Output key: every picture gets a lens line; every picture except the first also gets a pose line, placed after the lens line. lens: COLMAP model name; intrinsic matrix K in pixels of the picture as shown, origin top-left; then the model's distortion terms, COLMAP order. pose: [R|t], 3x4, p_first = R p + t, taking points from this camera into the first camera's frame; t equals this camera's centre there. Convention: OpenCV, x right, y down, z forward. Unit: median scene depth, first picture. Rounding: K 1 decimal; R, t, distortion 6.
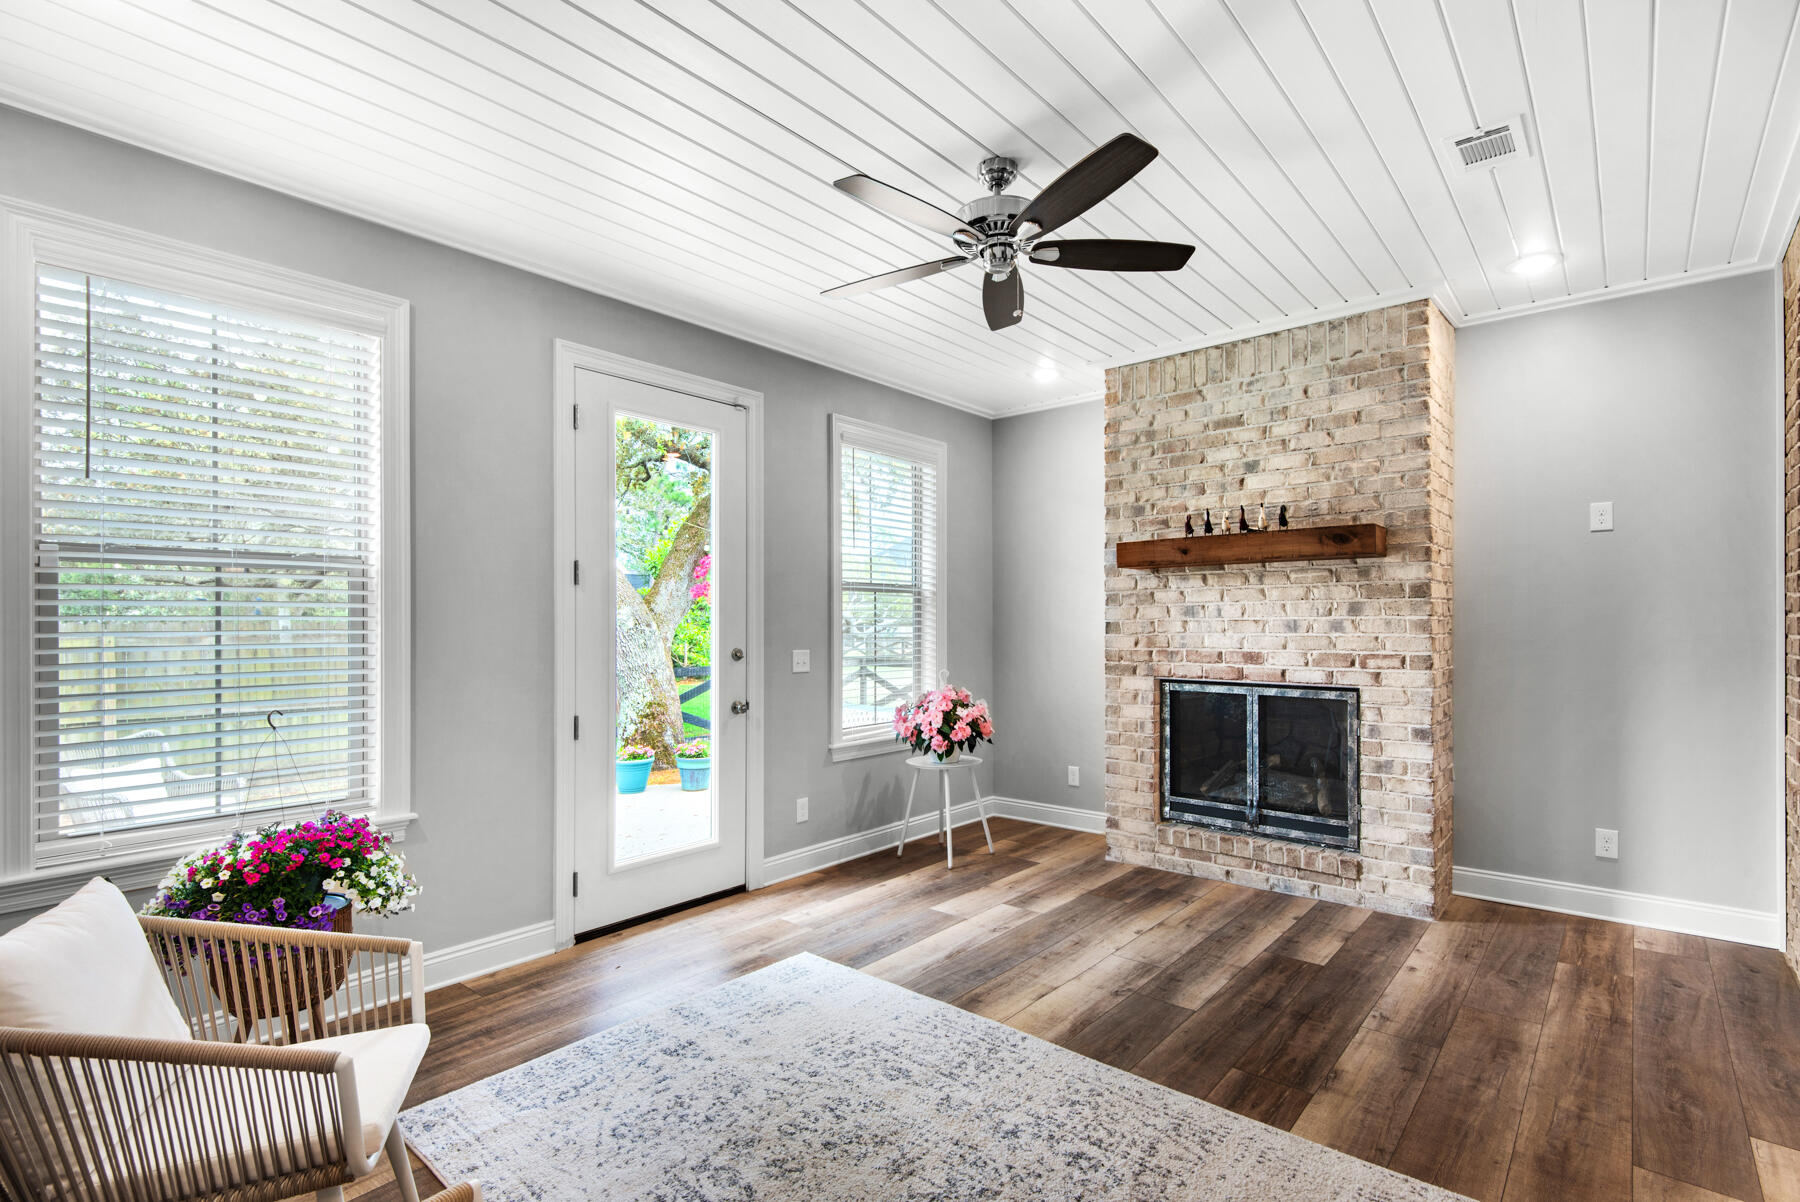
lens RADIAL K [[824.0, 0, 915.1], [0, 824.0, 633.7], [0, 0, 1]] dist [0.016563, -0.009450]
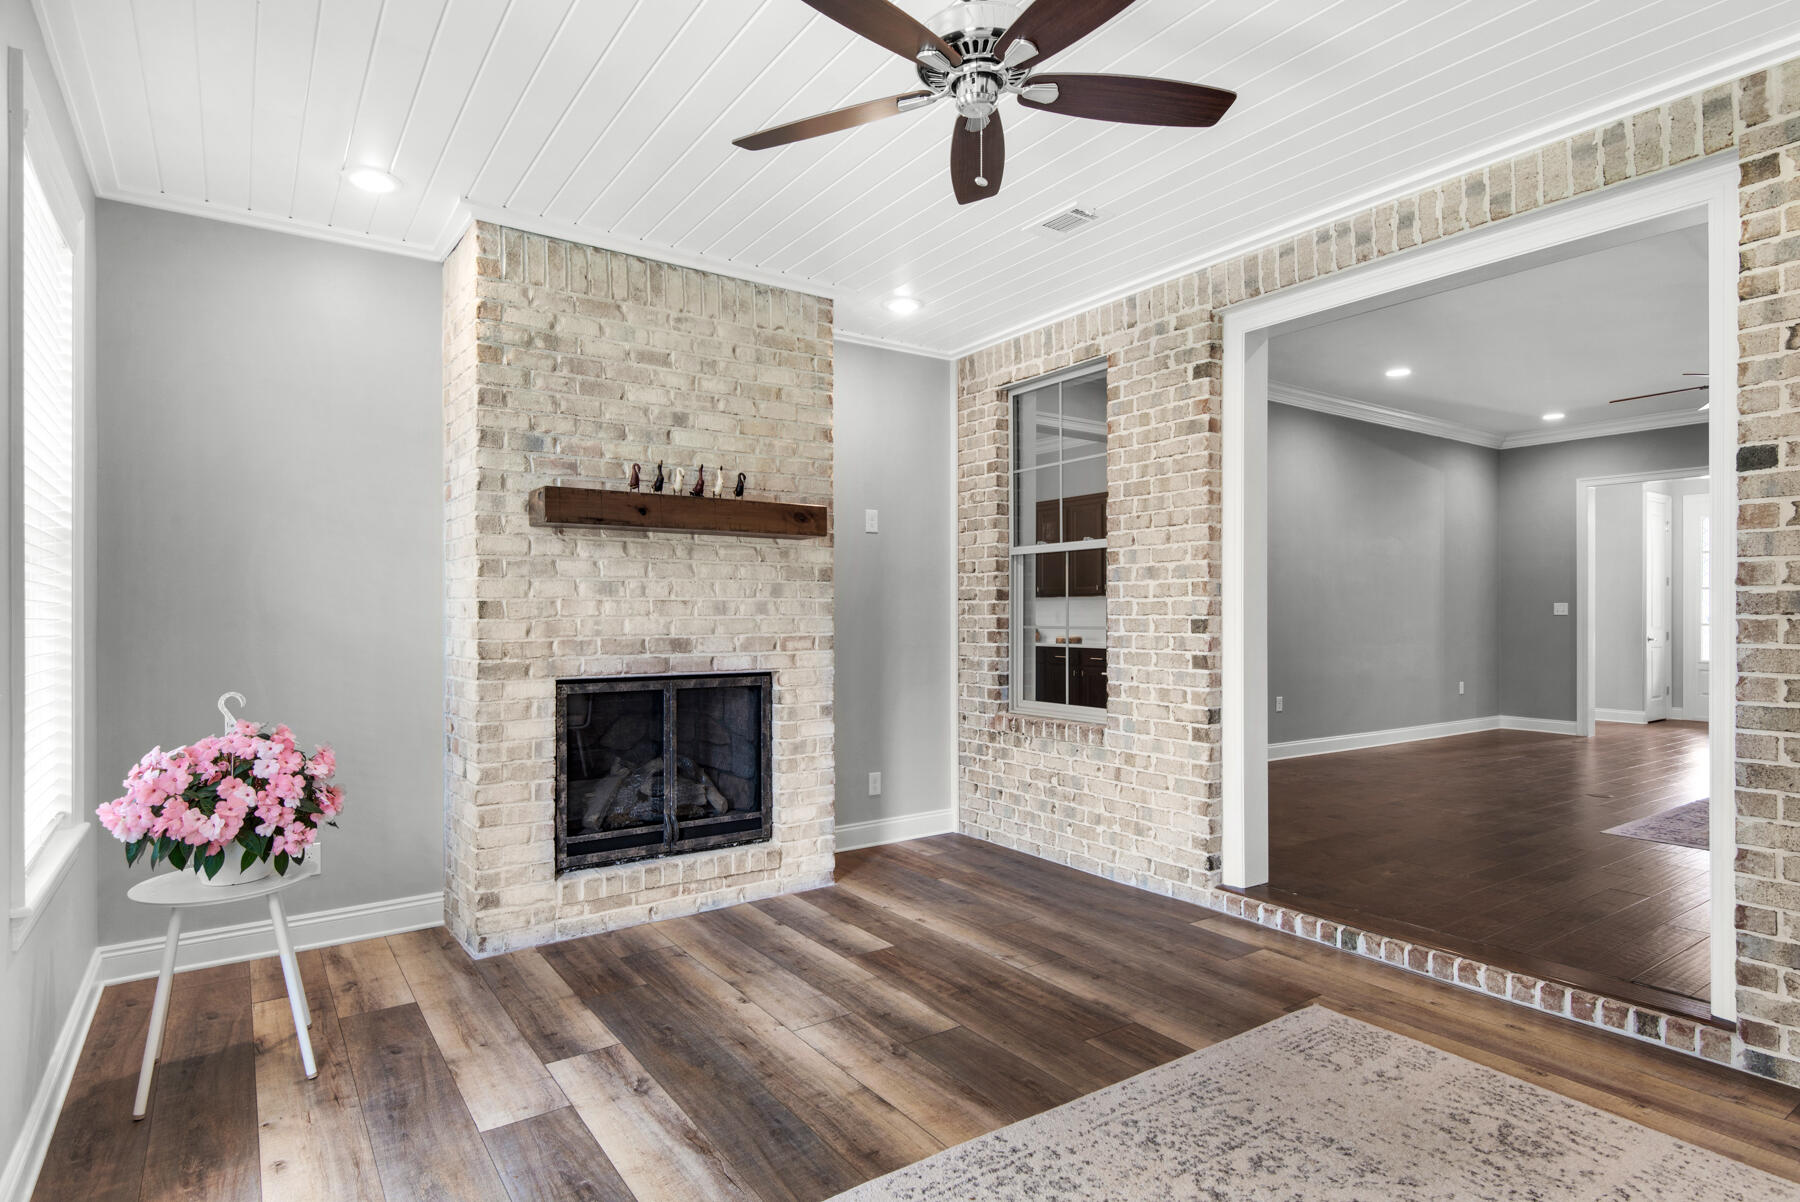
lens RADIAL K [[930.9, 0, 885.6], [0, 930.9, 622.4], [0, 0, 1]] dist [0.028479, -0.008092]
pose [[0.272773, -0.006126, 0.962059, -0.464091], [0.012601, 0.999917, 0.002794, 0.005967], [-0.961996, 0.011361, 0.272827, 0.548812]]
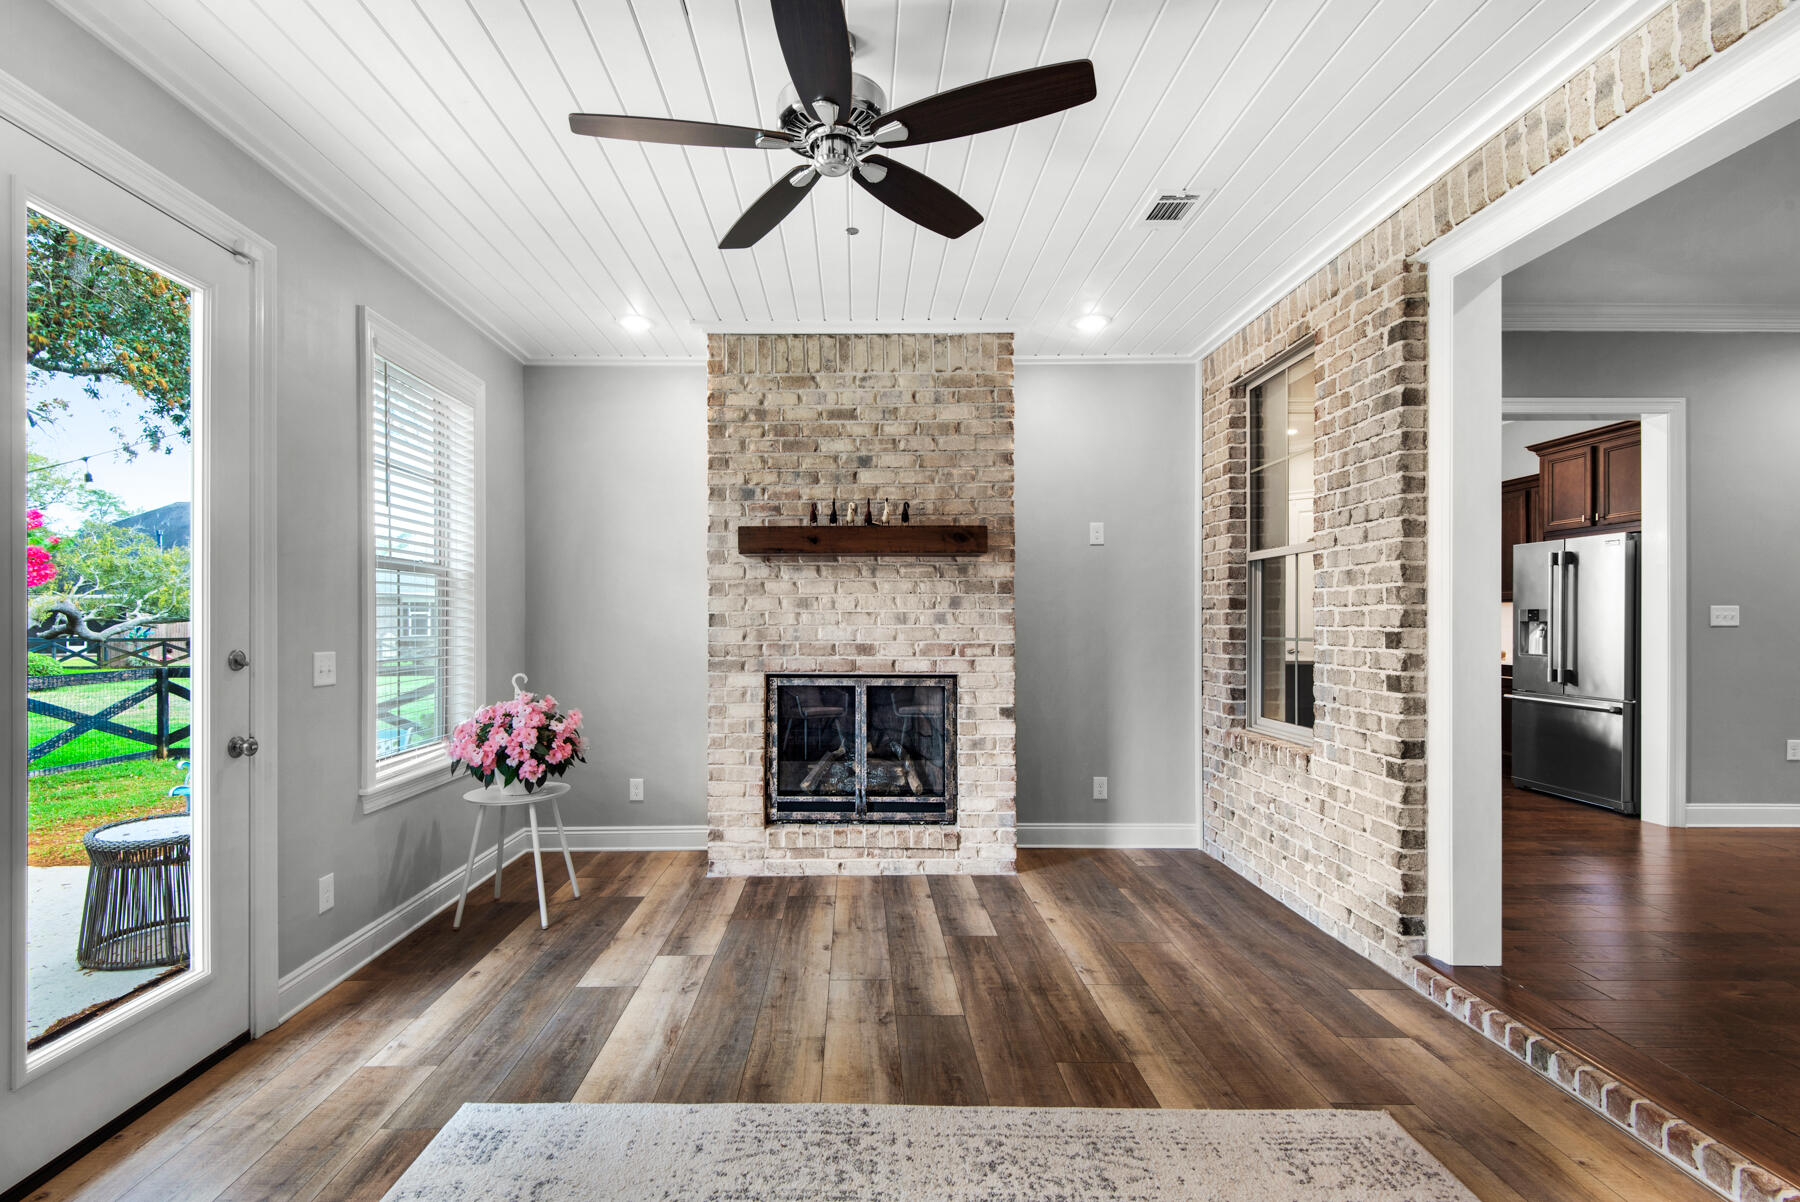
lens RADIAL K [[824.0, 0, 845.7], [0, 824.0, 630.3], [0, 0, 1]] dist [0.016563, -0.009450]
pose [[0.773149, -0.004502, 0.634208, -0.258600], [0.005783, 0.999983, 0.000049, 0.005408], [-0.634198, 0.003630, 0.773162, 0.236714]]
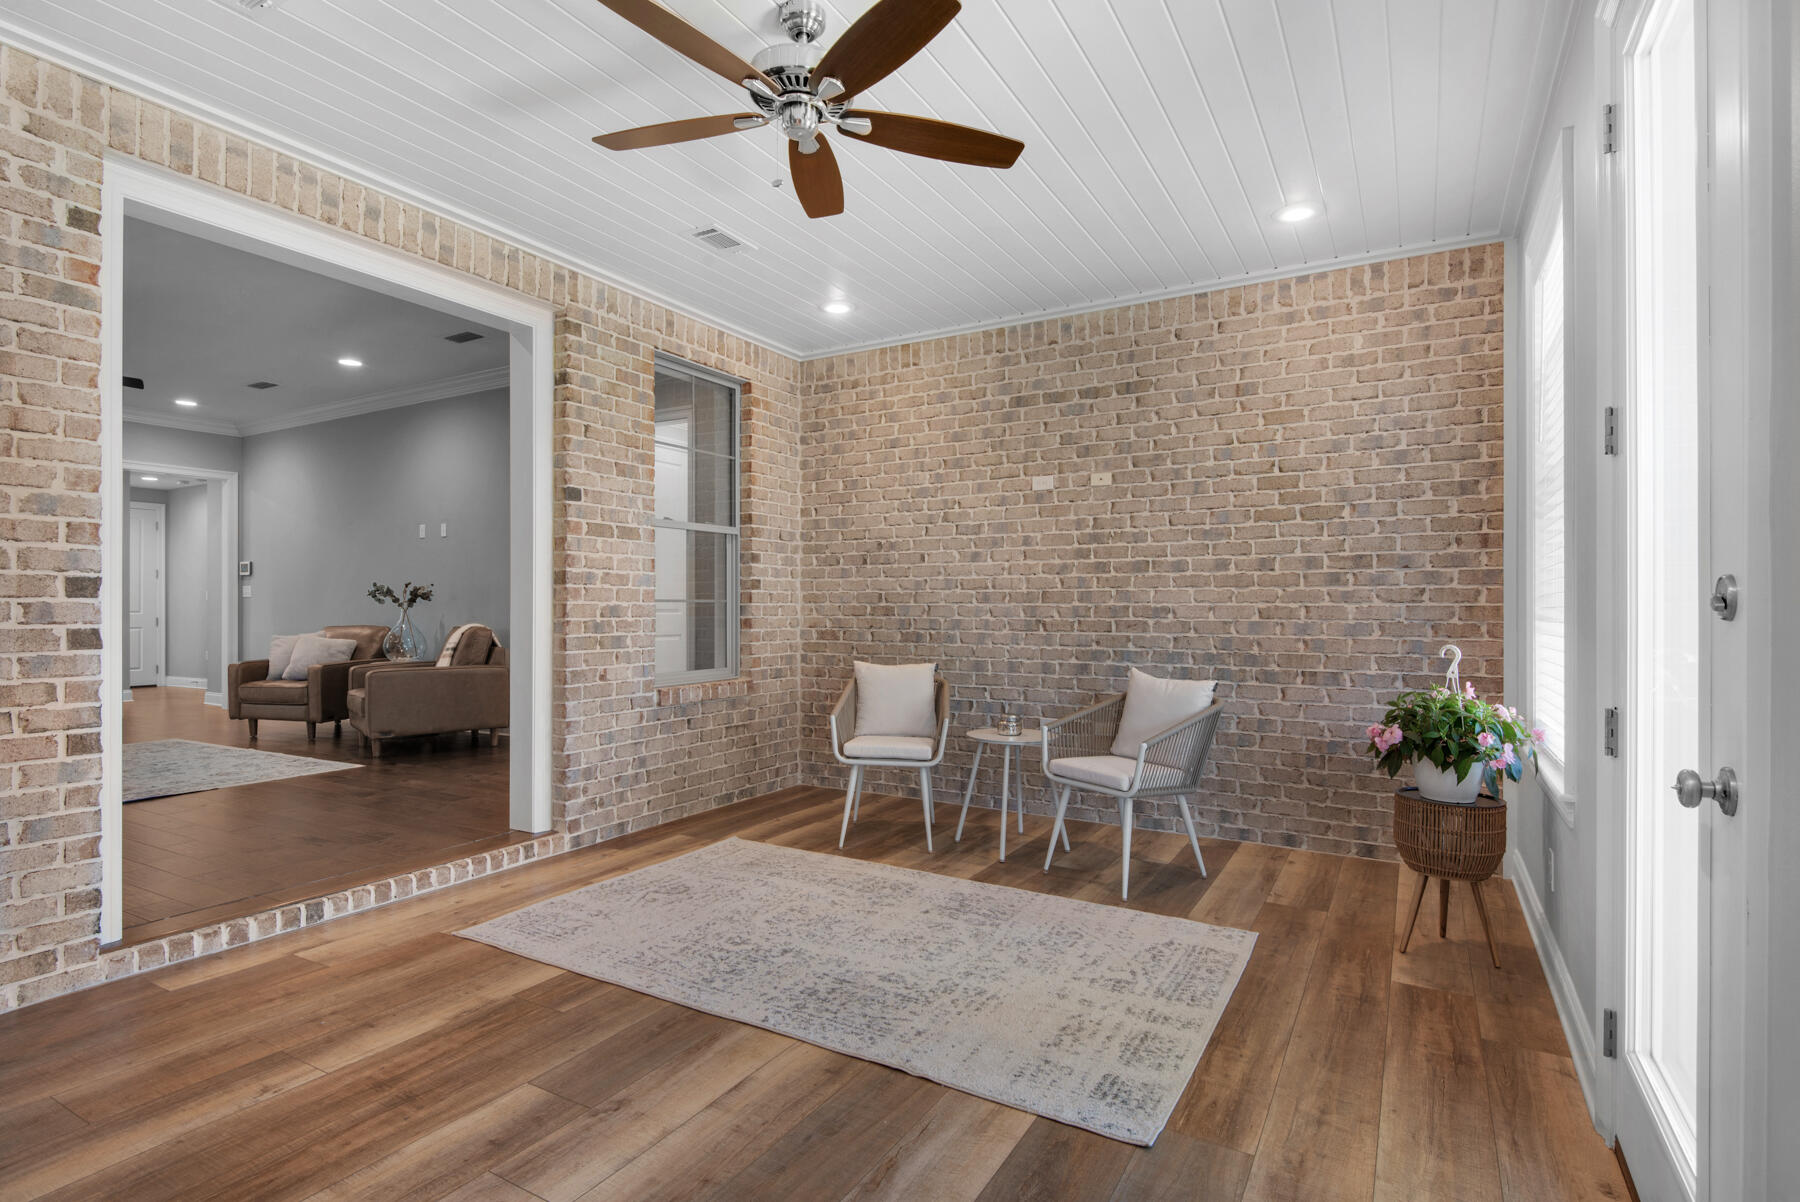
lens RADIAL K [[936.3, 0, 865.9], [0, 936.3, 617.7], [0, 0, 1]] dist [0.004567, -0.001187]
pose [[-0.989611, 0.003279, -0.143733, 0.113584], [0.000044, 0.999747, 0.022506, 0.024057], [0.143770, 0.022266, -0.989361, 1.269975]]
